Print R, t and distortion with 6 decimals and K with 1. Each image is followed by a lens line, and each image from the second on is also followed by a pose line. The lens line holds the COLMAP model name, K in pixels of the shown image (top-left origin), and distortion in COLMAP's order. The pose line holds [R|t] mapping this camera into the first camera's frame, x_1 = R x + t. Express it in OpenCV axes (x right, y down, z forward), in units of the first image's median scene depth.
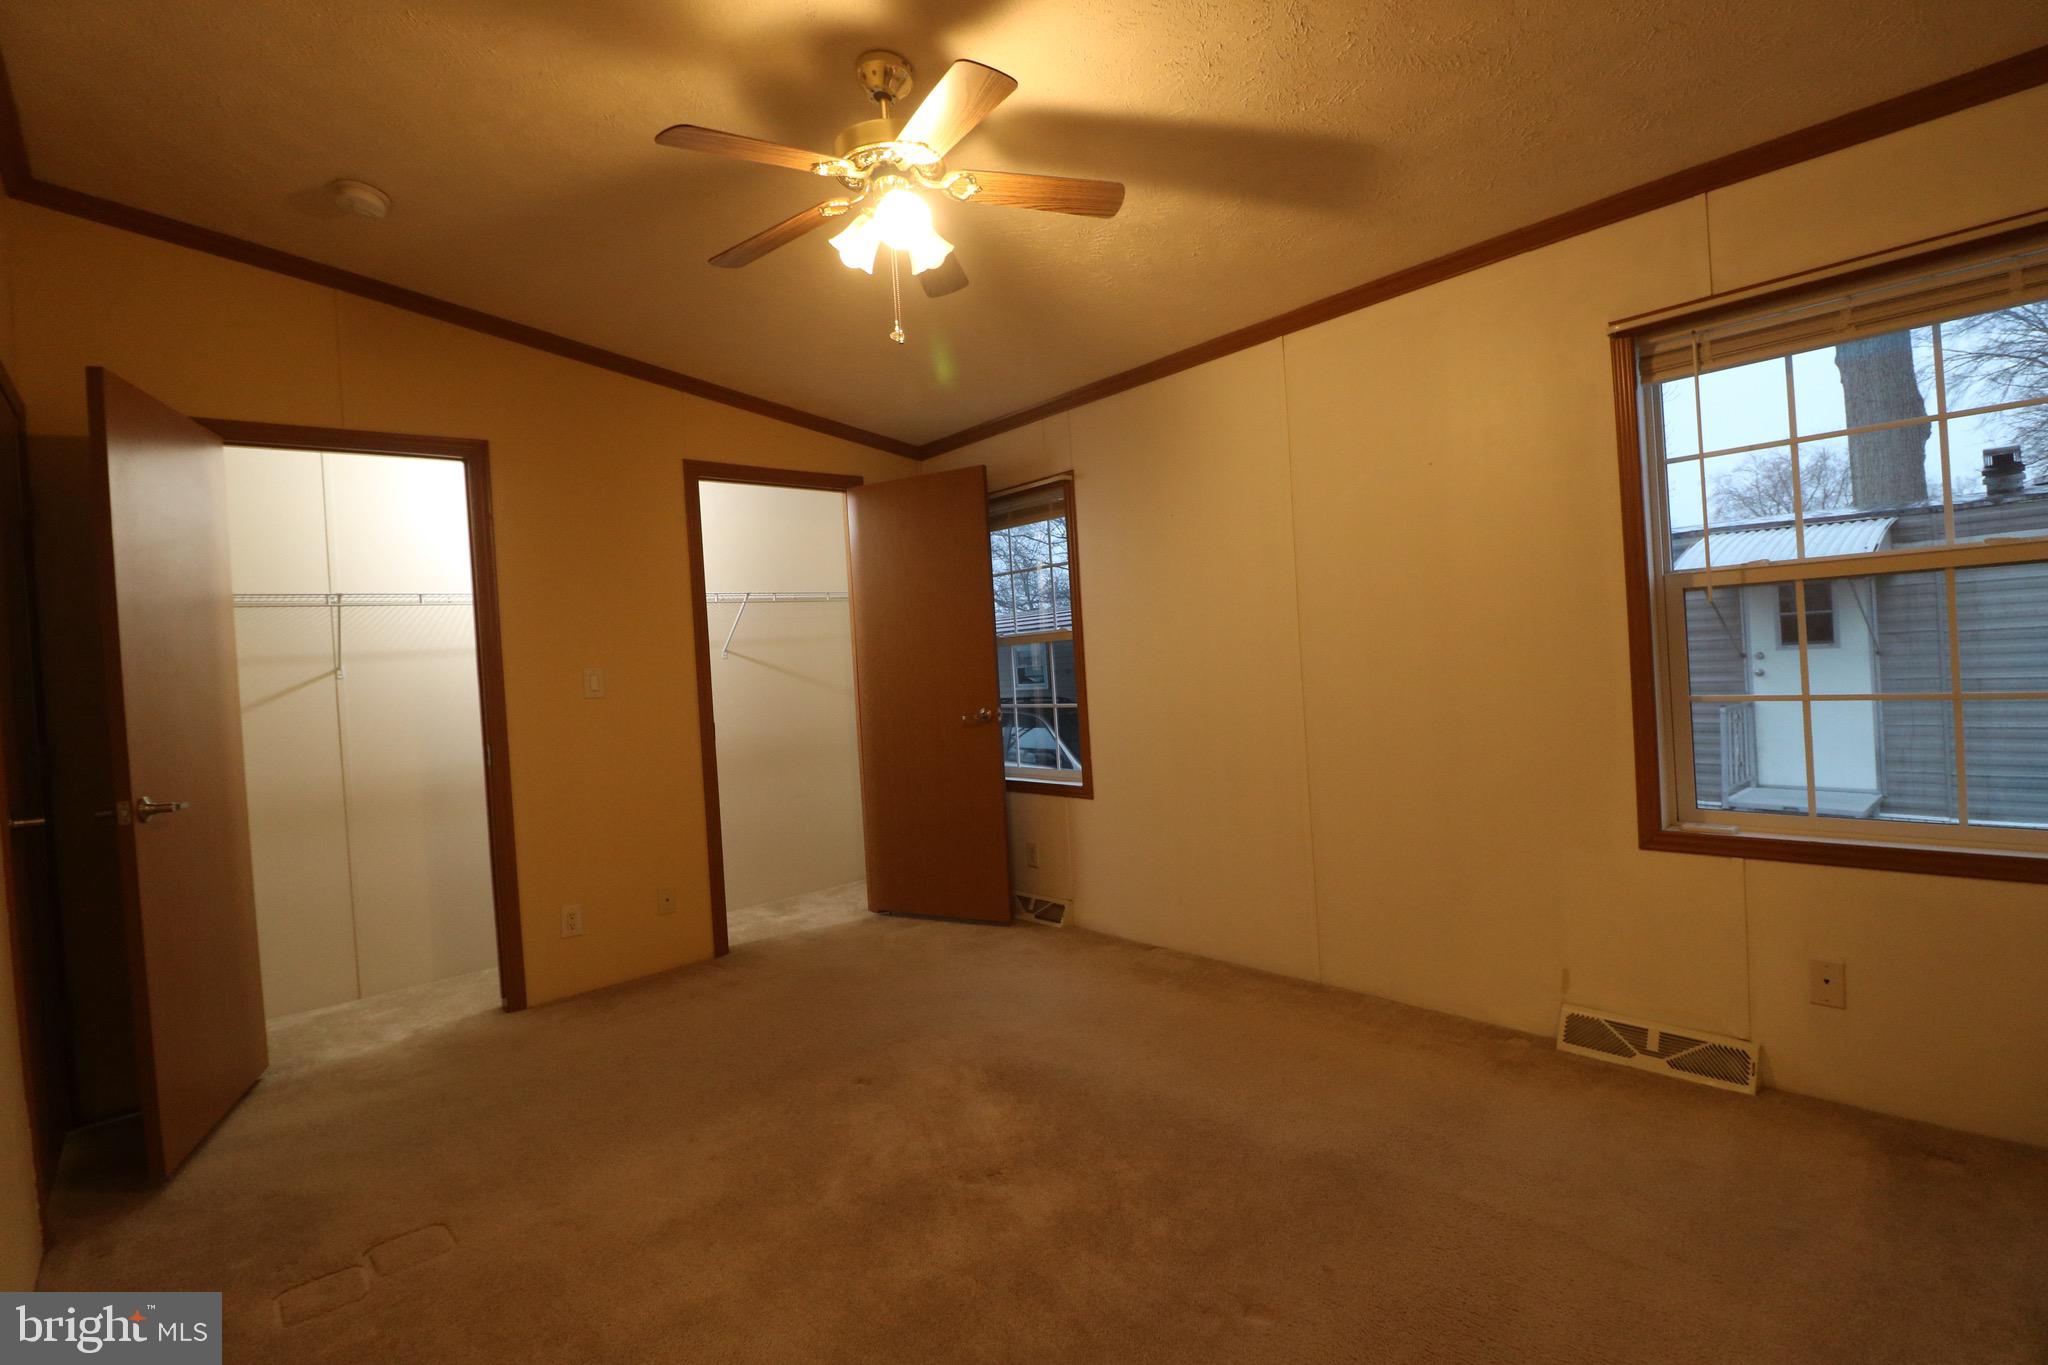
lens RADIAL K [[955.6, 0, 1024.0], [0, 955.6, 682.5], [0, 0, 1]] dist [0.014366, -0.013261]
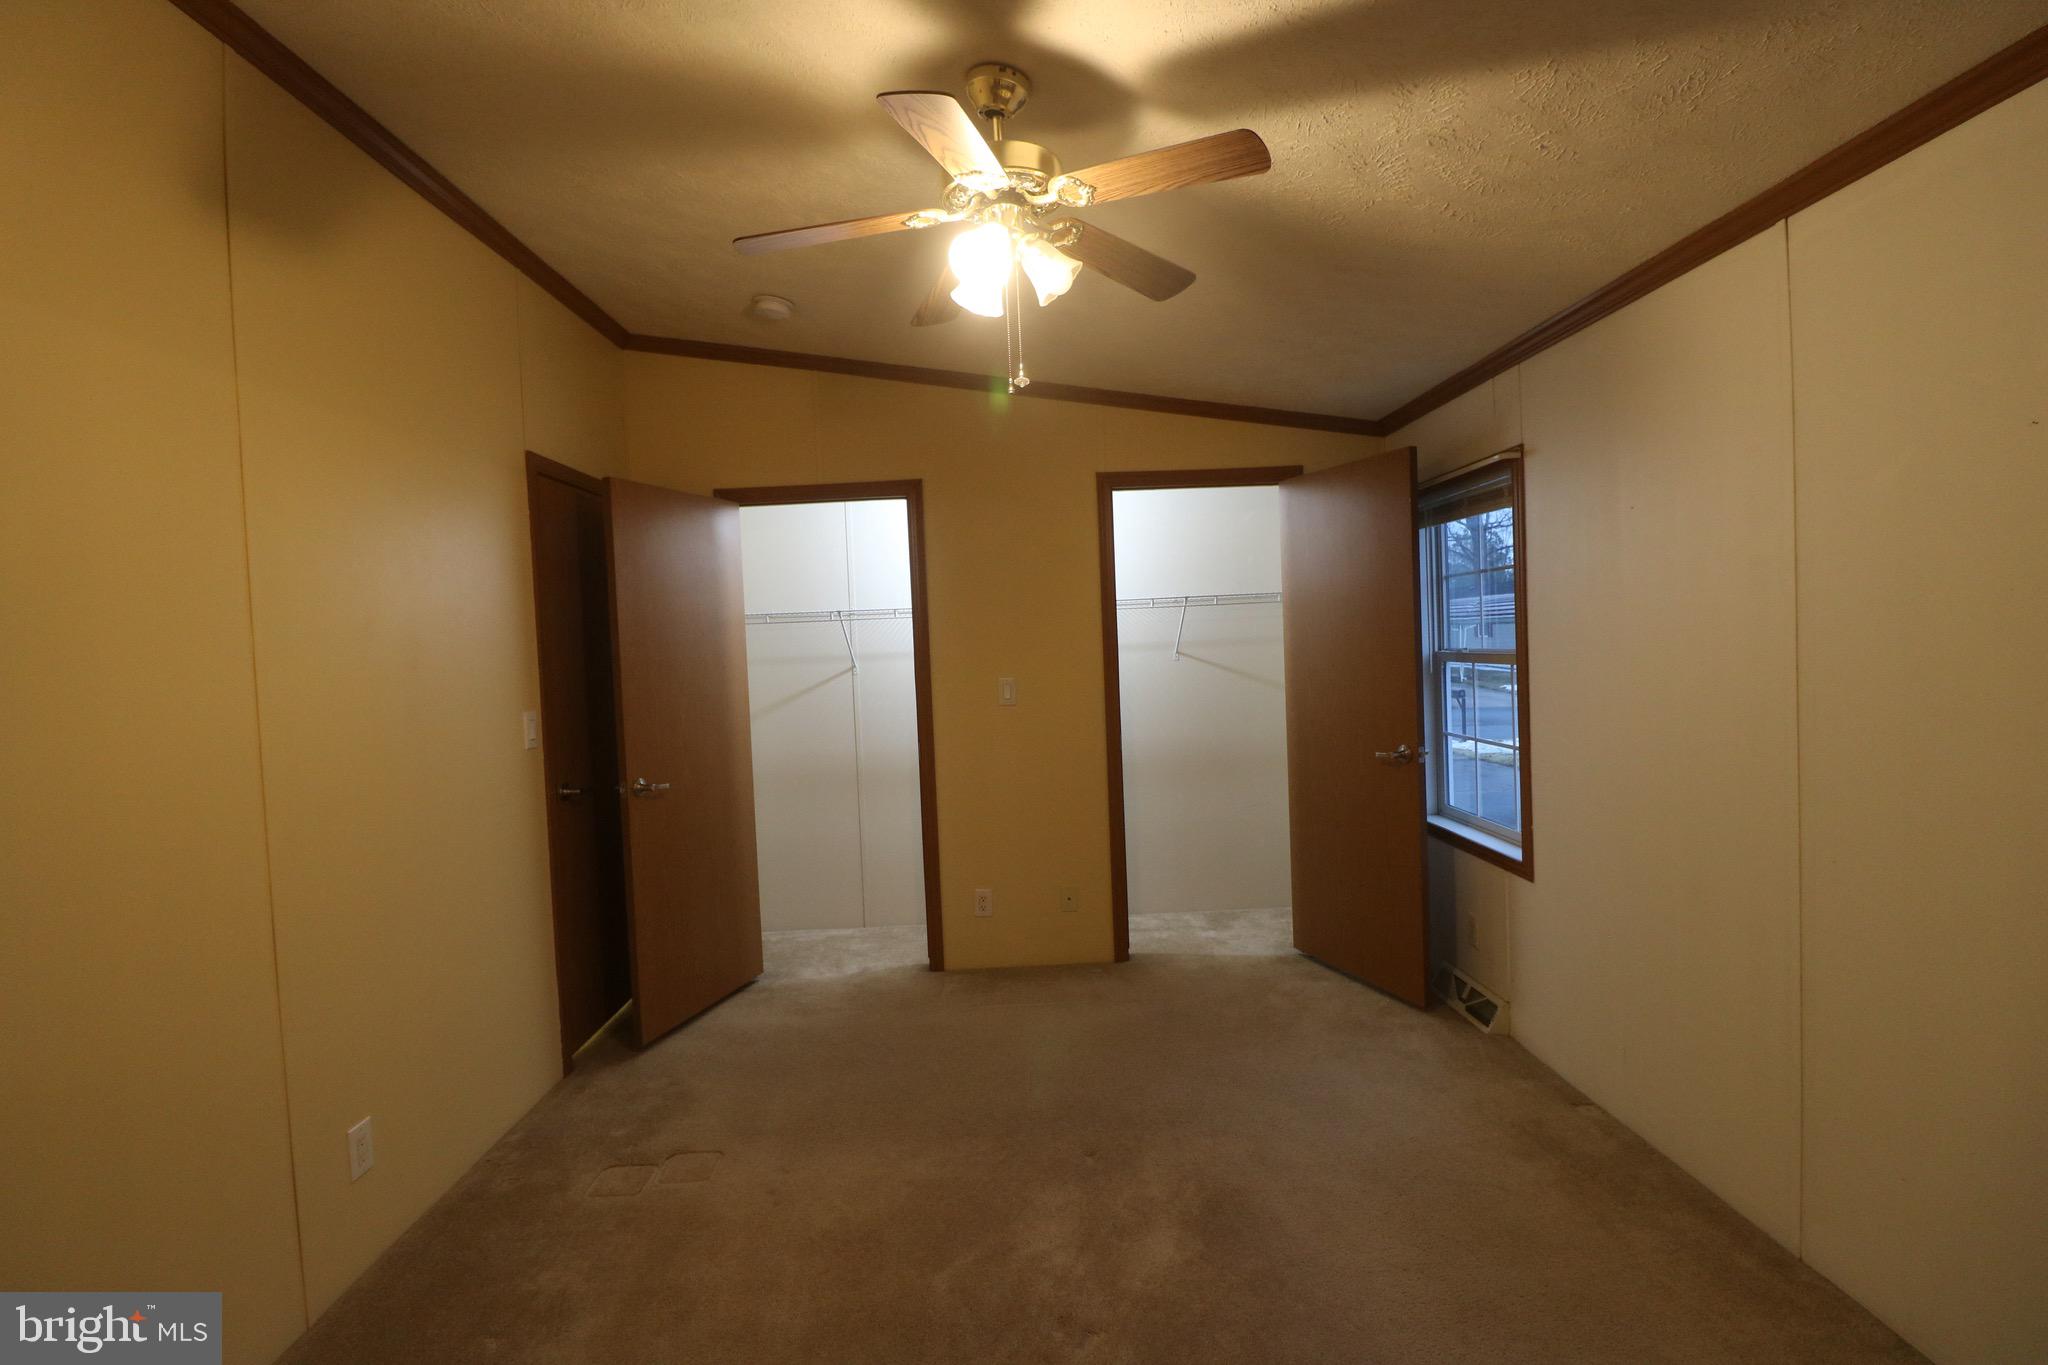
lens RADIAL K [[961.7, 0, 1030.3], [0, 961.7, 678.9], [0, 0, 1]] dist [0.000288, -0.013336]
pose [[0.761547, 0.060648, -0.645266, 0.272444], [-0.023968, 0.997566, 0.065474, -0.085238], [0.647667, -0.034396, 0.761147, 0.187196]]
